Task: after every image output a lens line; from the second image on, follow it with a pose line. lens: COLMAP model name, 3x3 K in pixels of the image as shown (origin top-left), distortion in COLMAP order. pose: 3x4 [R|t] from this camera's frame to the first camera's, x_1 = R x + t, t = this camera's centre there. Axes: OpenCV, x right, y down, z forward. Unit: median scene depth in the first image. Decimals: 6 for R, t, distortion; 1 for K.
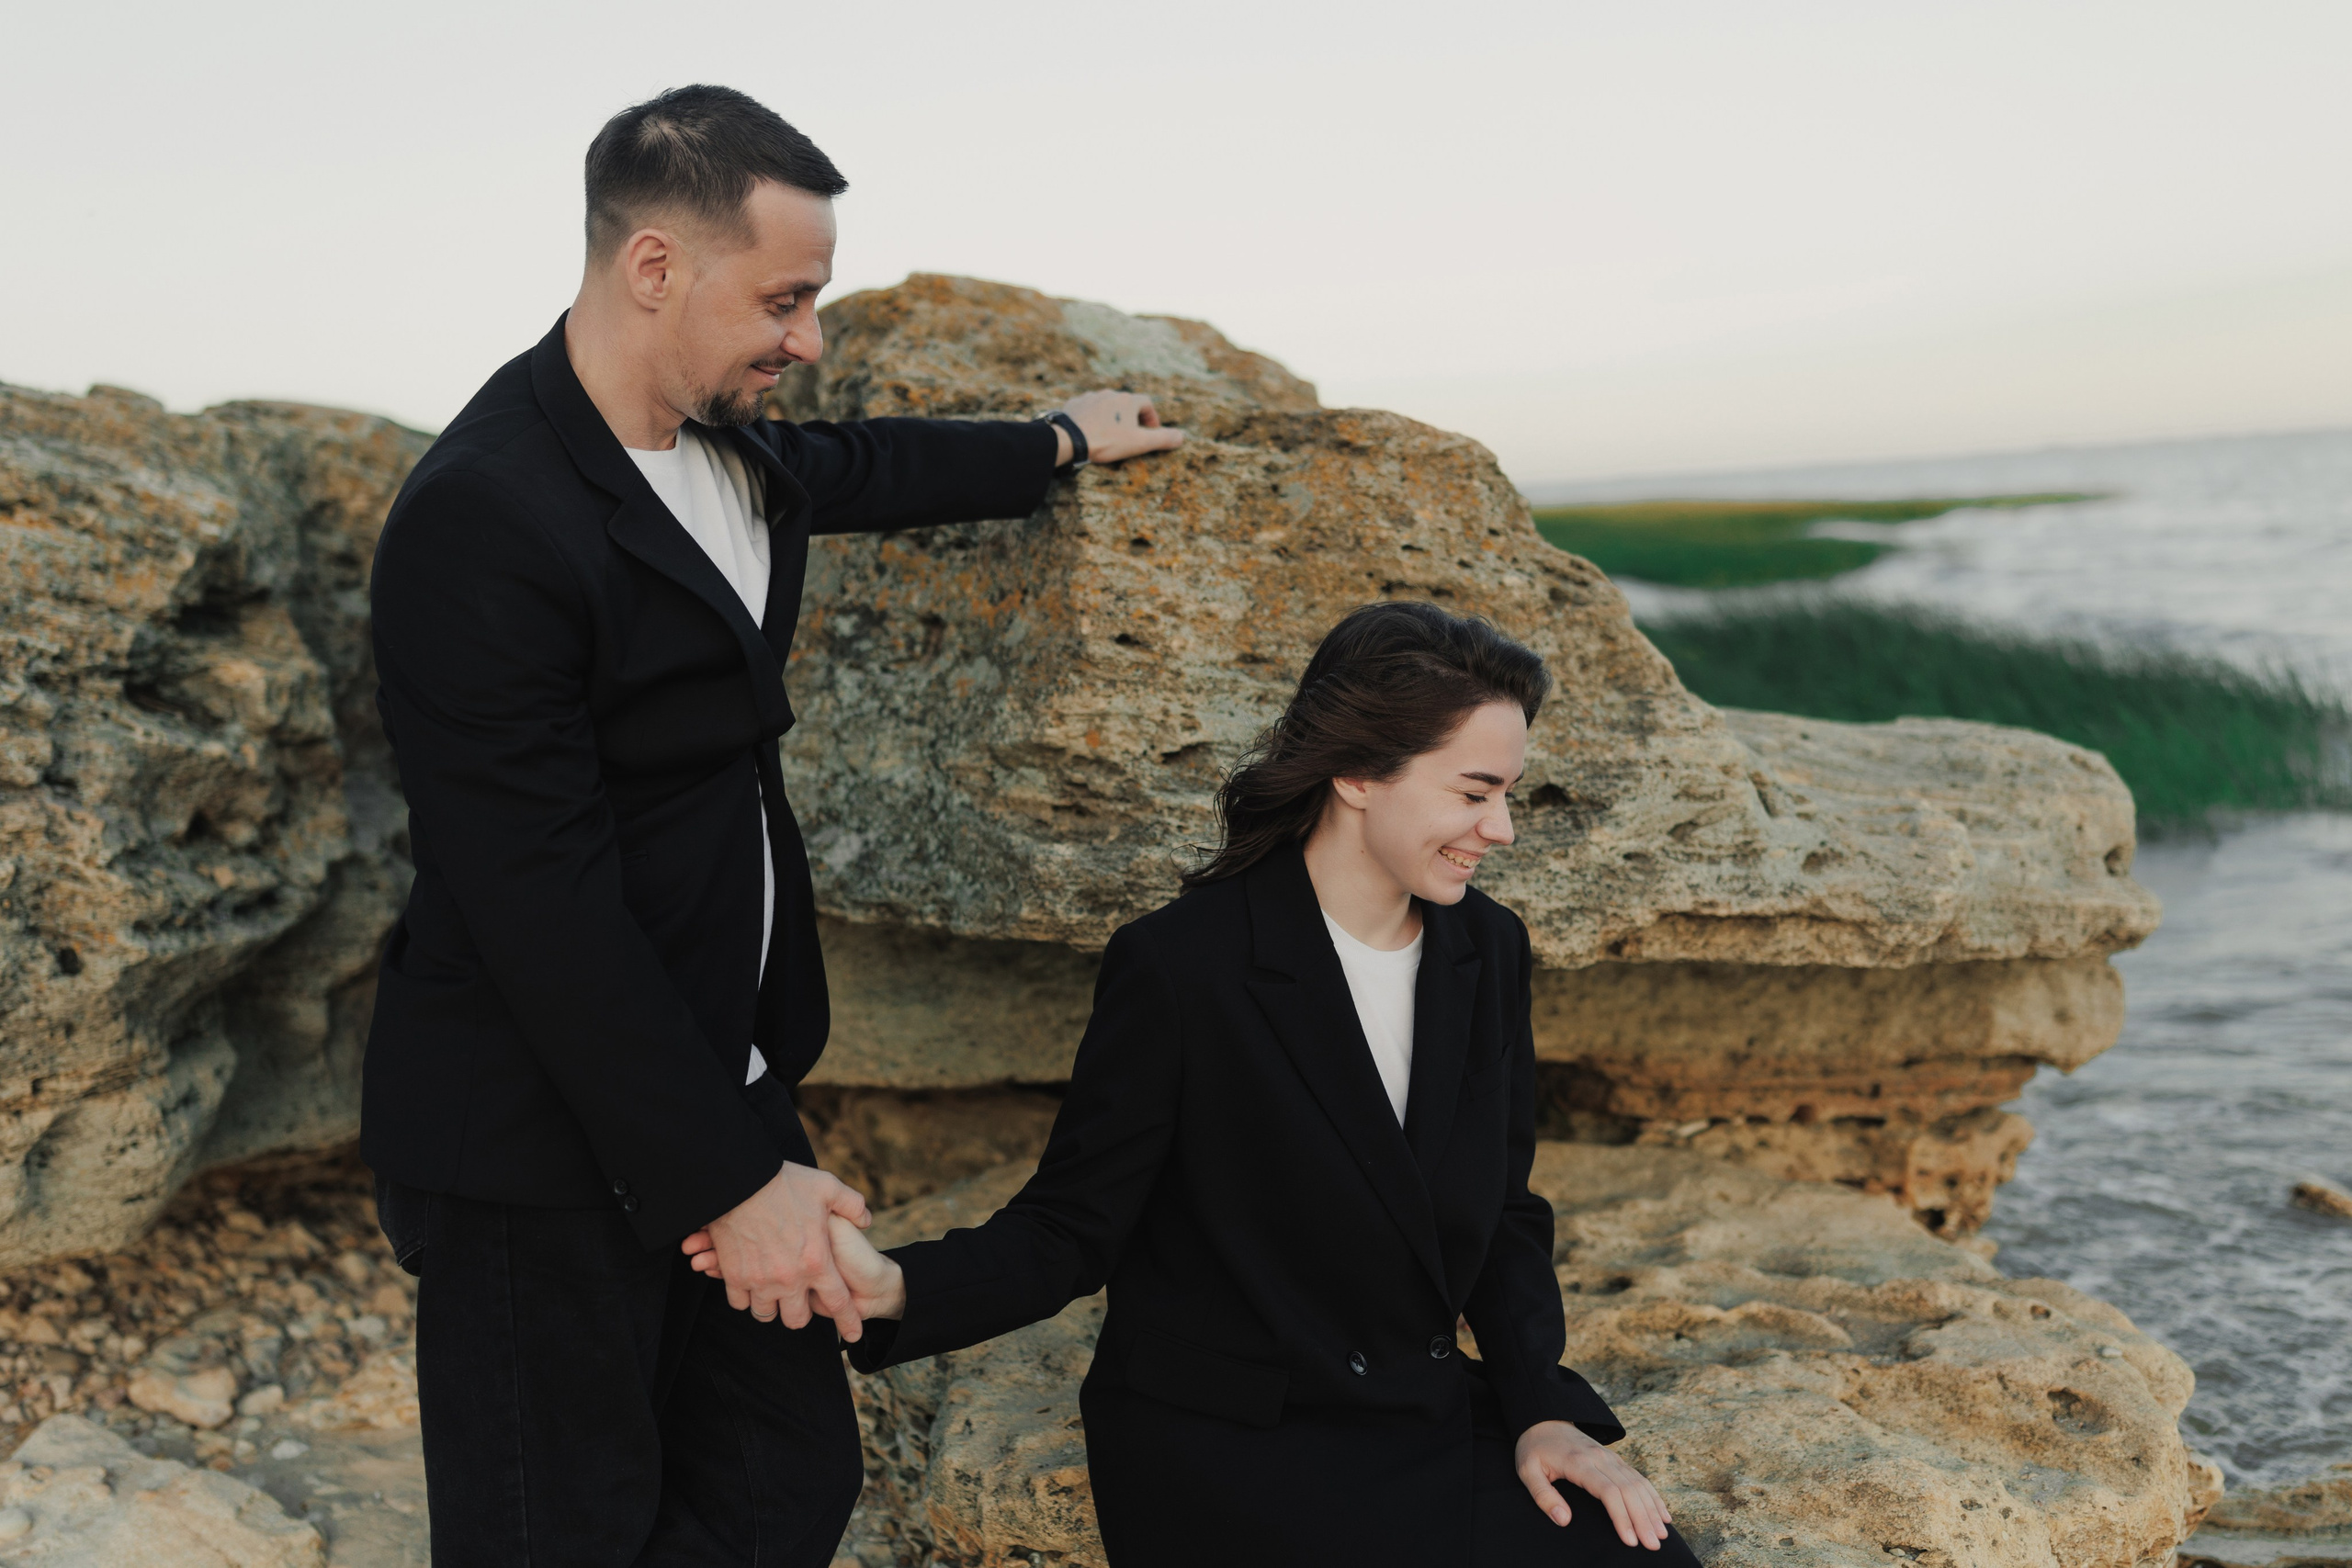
lens RADIAL K [[2333.8, 0, 1176.0], [0, 2333.8, 784.0], [0, 0, 1]] dist [-0.008547, 0.010418]
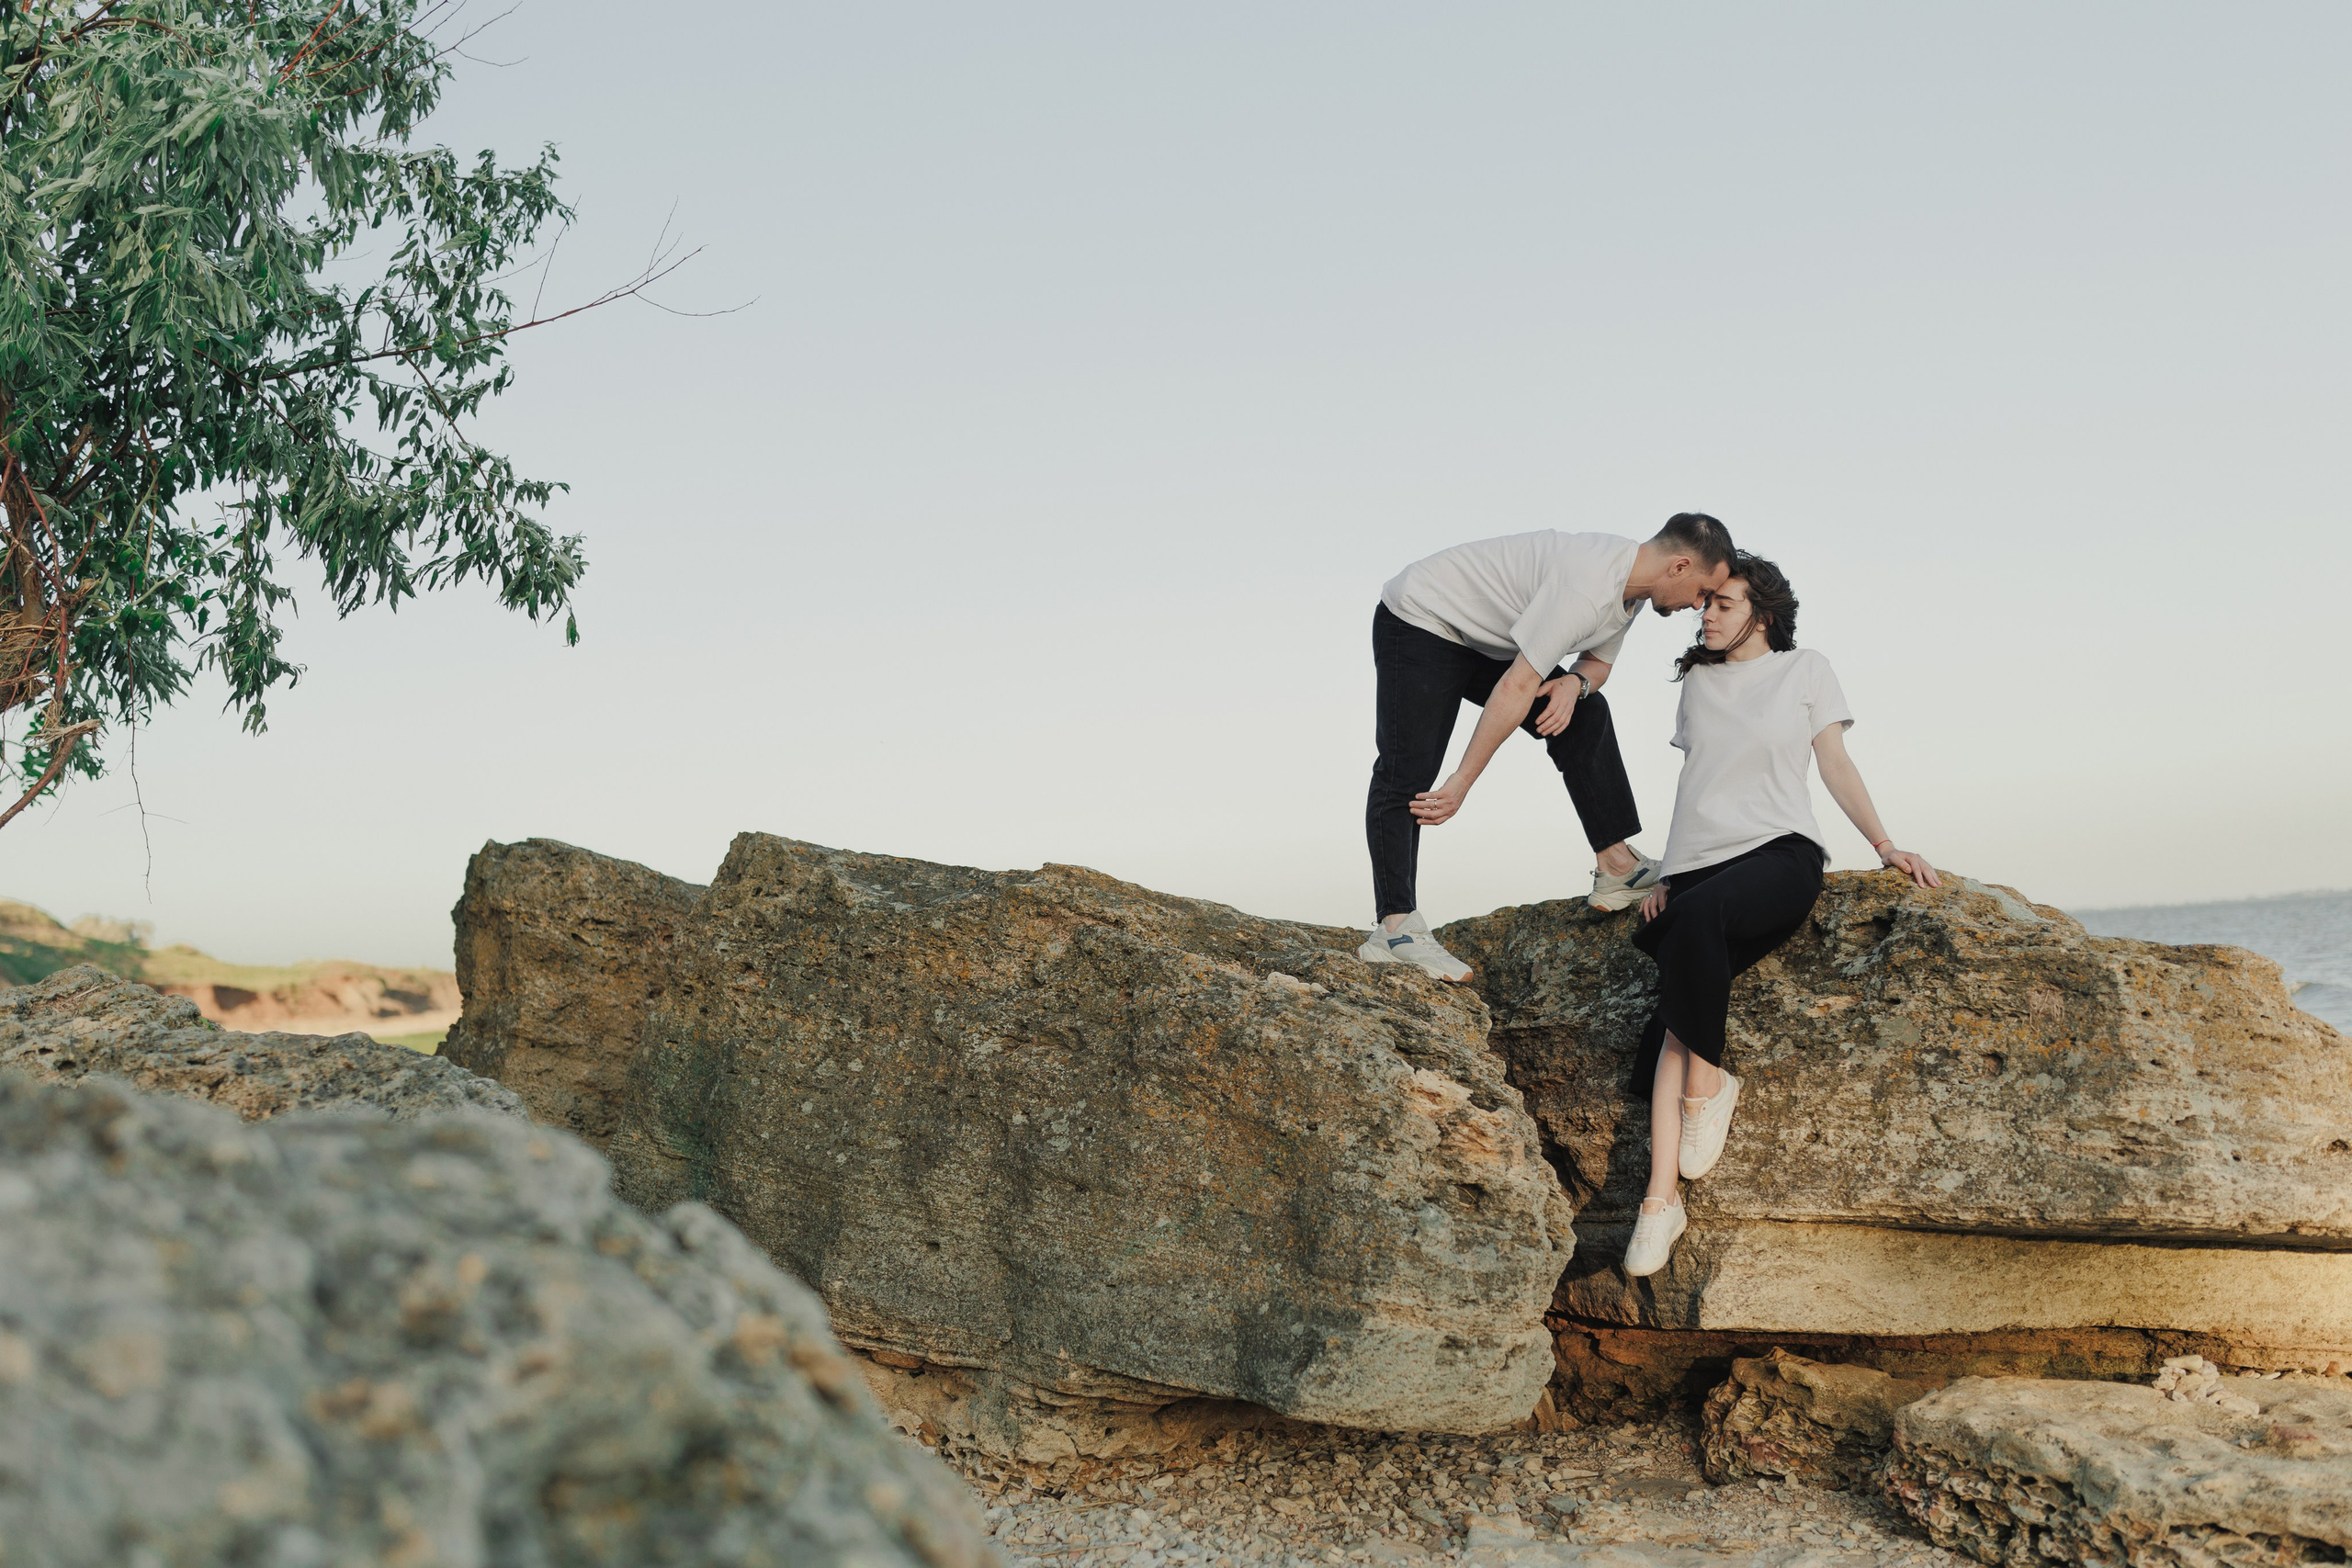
lens RADIAL K [[2420.1, 0, 1176.0], [0, 2420.1, 784.0], [0, 0, 1]] dist [-0.003160, 0.007583]
pose [[0.995527, 0.010798, 0.093862, -0.929690], [0.008042, 0.980159, -0.198052, 0.094506], [-0.094139, 0.197921, 0.975687, -0.863319]]
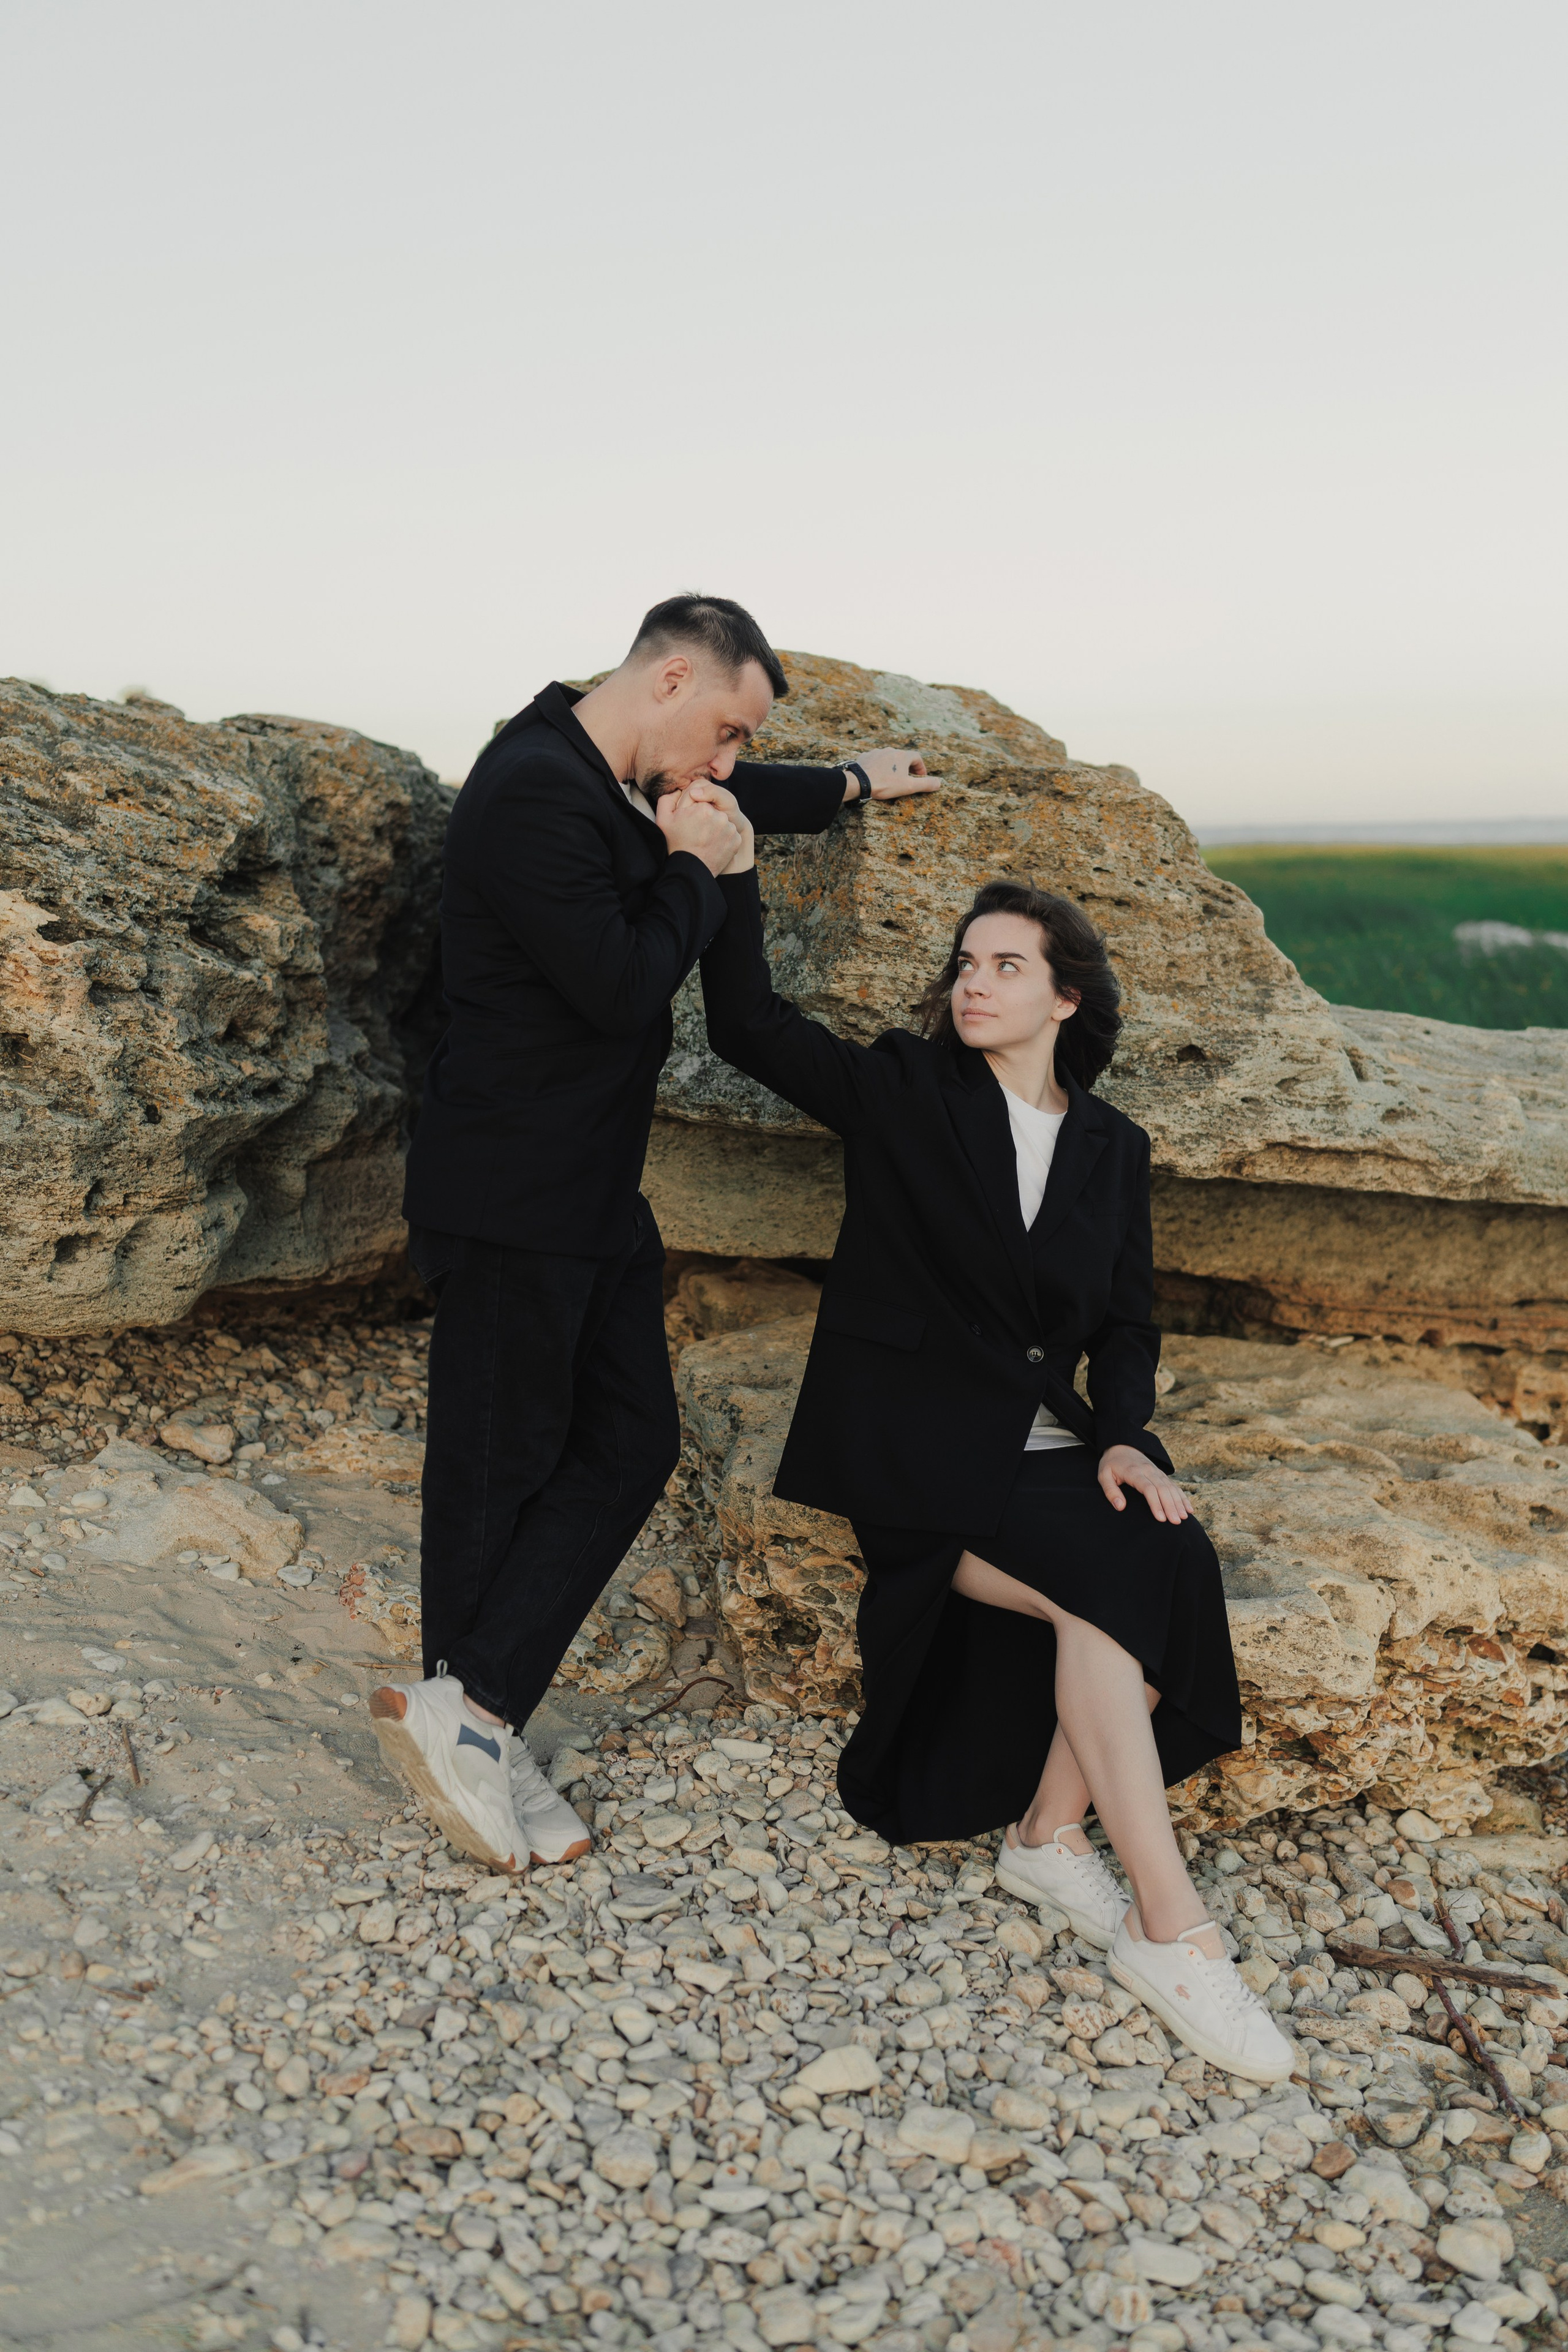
lens RADIAL K [[2334.0, 0, 792.1], [0, 2334.0, 1187.4], [0, 0, 1]] dist [-0.008547, 0.010418]
pose [[0.992836, 0.060872, -0.102817, 0.067779], [-0.057060, 0.997584, 0.039622, 0.040752], [0.104981, -0.033472, 0.993911, -0.386773]]
